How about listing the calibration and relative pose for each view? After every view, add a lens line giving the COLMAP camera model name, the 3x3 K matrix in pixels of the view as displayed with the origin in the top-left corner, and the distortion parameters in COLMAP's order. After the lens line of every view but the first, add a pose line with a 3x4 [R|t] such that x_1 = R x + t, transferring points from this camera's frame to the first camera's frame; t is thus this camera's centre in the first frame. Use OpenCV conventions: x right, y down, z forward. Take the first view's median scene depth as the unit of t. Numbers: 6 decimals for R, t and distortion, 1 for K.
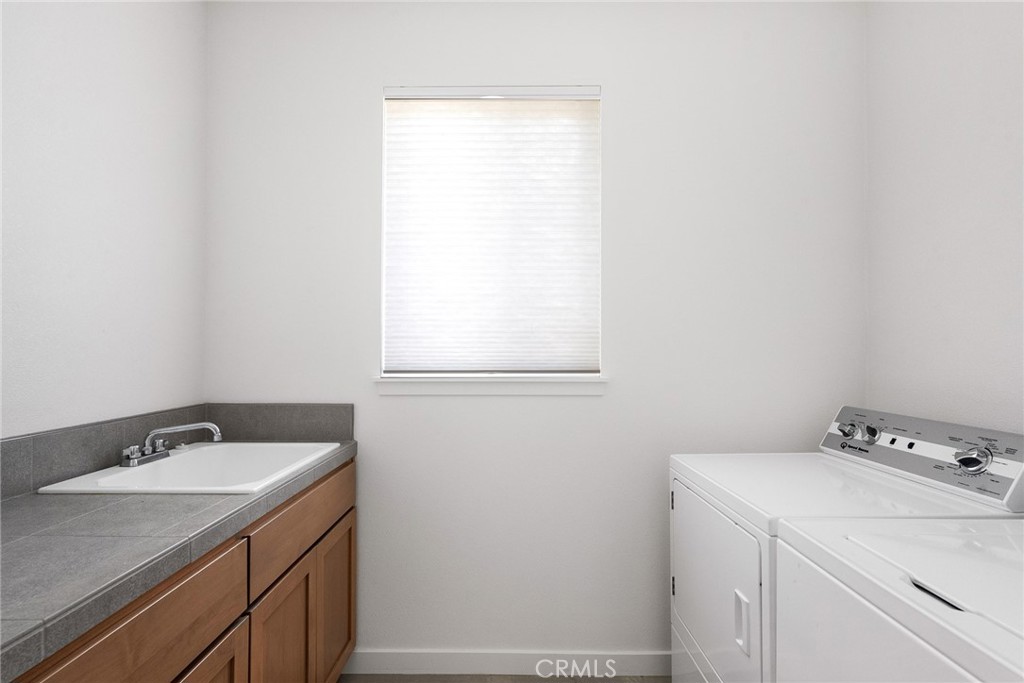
lens RADIAL K [[483.4, 0, 509.5], [0, 483.4, 344.8], [0, 0, 1]] dist [-0.004388, 0.000191]
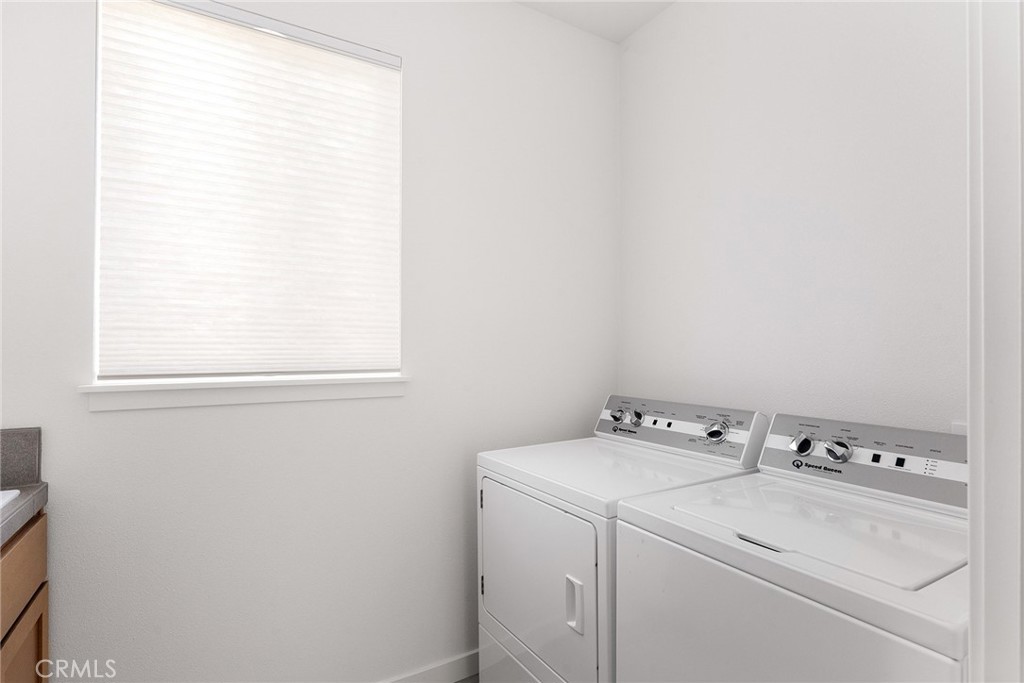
lens RADIAL K [[501.2, 0, 510.8], [0, 501.2, 343.4], [0, 0, 1]] dist [-0.007088, 0.002161]
pose [[0.857200, 0.004271, 0.514966, -0.122547], [-0.006822, 0.999972, 0.003063, 0.000173], [-0.514939, -0.006139, 0.857205, 0.080224]]
